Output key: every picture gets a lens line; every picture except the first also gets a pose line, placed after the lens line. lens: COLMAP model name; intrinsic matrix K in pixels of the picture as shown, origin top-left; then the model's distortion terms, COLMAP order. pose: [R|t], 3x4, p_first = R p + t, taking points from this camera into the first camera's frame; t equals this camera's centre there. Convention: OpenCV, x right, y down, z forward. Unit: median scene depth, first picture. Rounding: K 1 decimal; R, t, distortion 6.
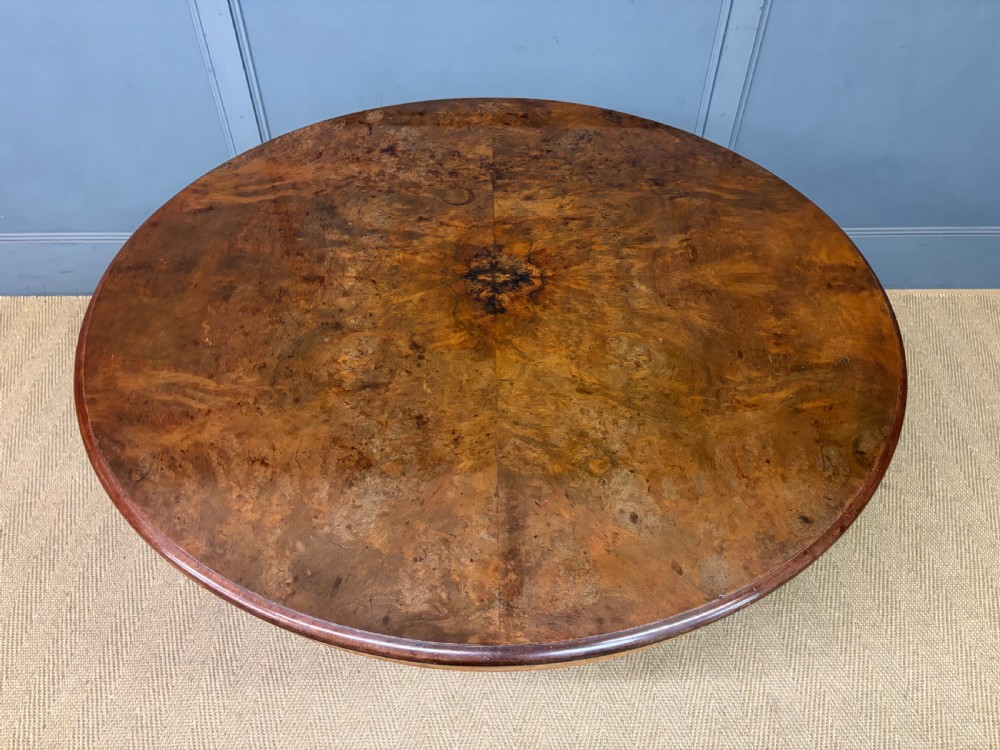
lens RADIAL K [[756.2, 0, 500.0], [0, 756.2, 375.0], [0, 0, 1]] dist [0.045633, -0.053834]
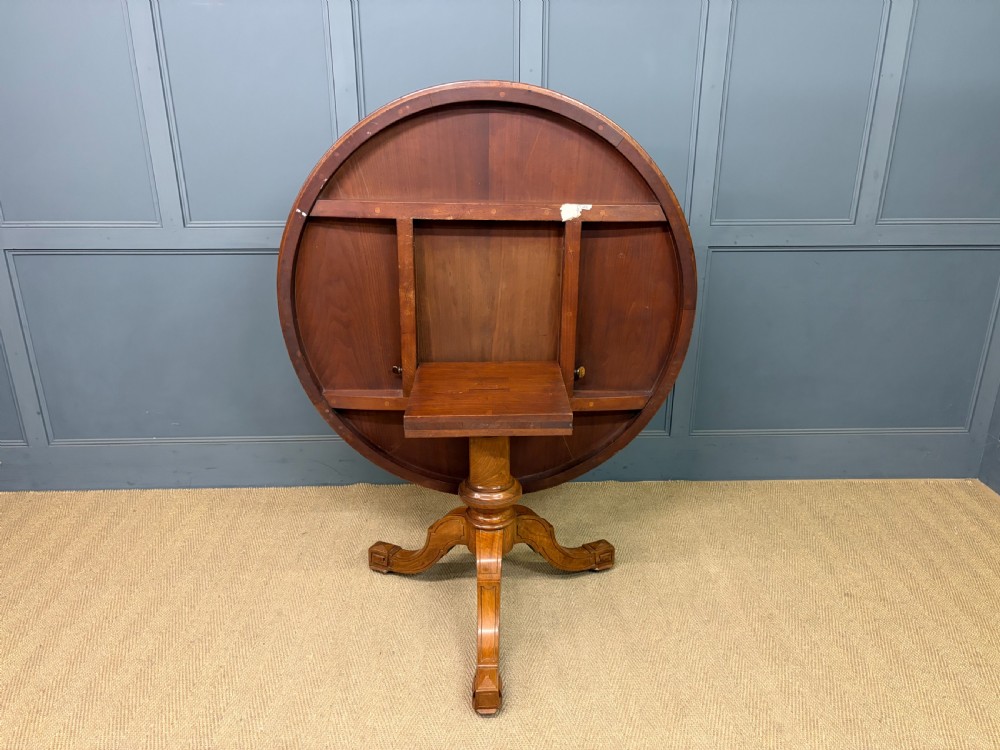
lens RADIAL K [[749.4, 0, 502.7], [0, 749.4, 372.9], [0, 0, 1]] dist [0.041290, -0.040544]
pose [[0.999892, -0.010836, 0.009903, -0.135746], [0.014000, 0.906782, -0.421368, 0.514275], [-0.004414, 0.421461, 0.906836, -0.489847]]
